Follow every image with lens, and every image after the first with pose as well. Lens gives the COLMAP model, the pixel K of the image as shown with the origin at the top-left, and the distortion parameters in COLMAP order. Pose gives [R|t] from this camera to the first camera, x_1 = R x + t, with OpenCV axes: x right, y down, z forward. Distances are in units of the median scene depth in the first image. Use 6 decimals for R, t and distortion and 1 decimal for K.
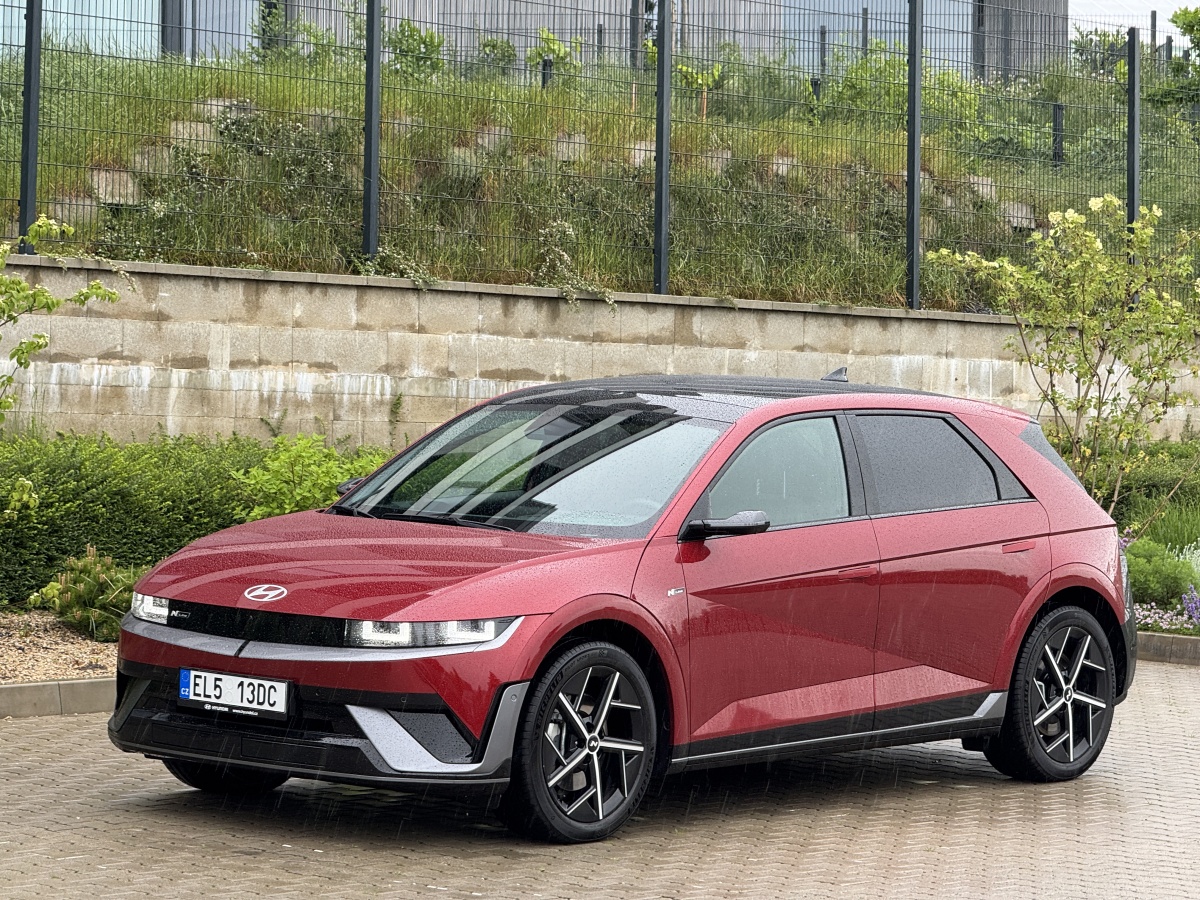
lens RADIAL K [[4237.2, 0, 600.0], [0, 4237.2, 450.0], [0, 0, 1]] dist [0.223326, 0.263784]
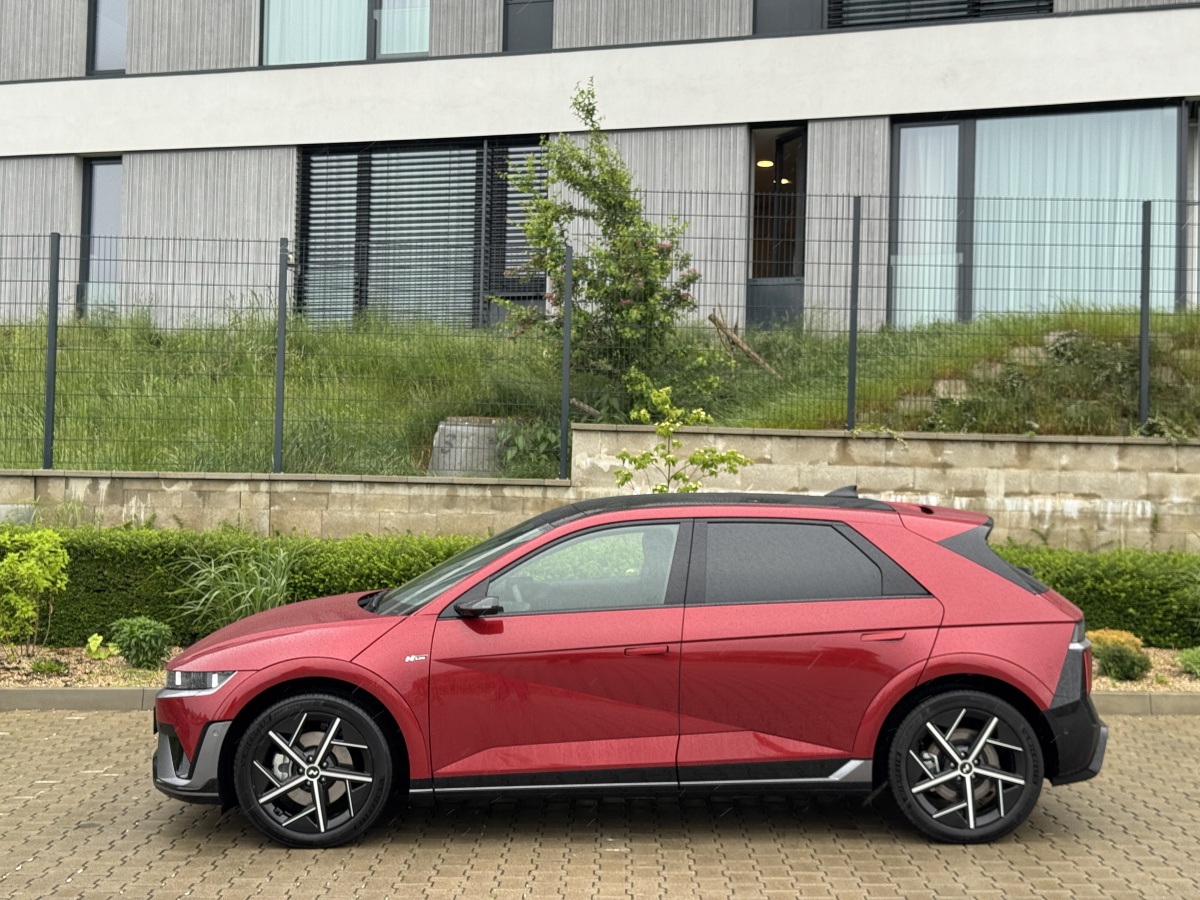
lens RADIAL K [[1685.3, 0, 600.0], [0, 1685.3, 450.0], [0, 0, 1]] dist [0.156485, -0.120585]
pose [[0.661095, -0.029819, -0.749709, 0.298043], [-0.011373, 0.998697, -0.049751, -0.003378], [0.750216, 0.041416, 0.659894, 0.468763]]
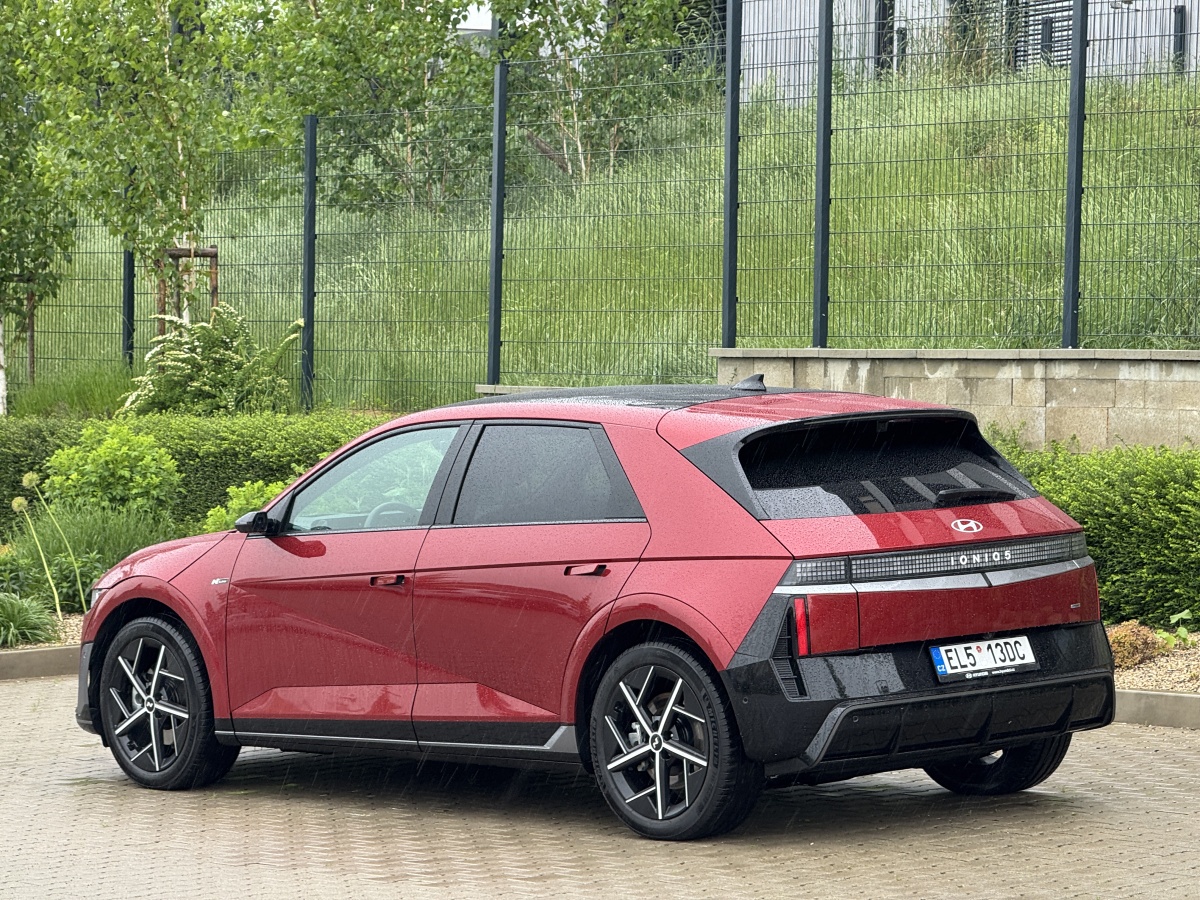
lens RADIAL K [[4237.2, 0, 600.0], [0, 4237.2, 450.0], [0, 0, 1]] dist [0.223326, 0.263784]
pose [[-0.143448, 0.005558, -0.989642, 0.745623], [-0.014129, 0.999871, 0.007664, -0.007496], [0.989557, 0.015082, -0.143351, 0.844940]]
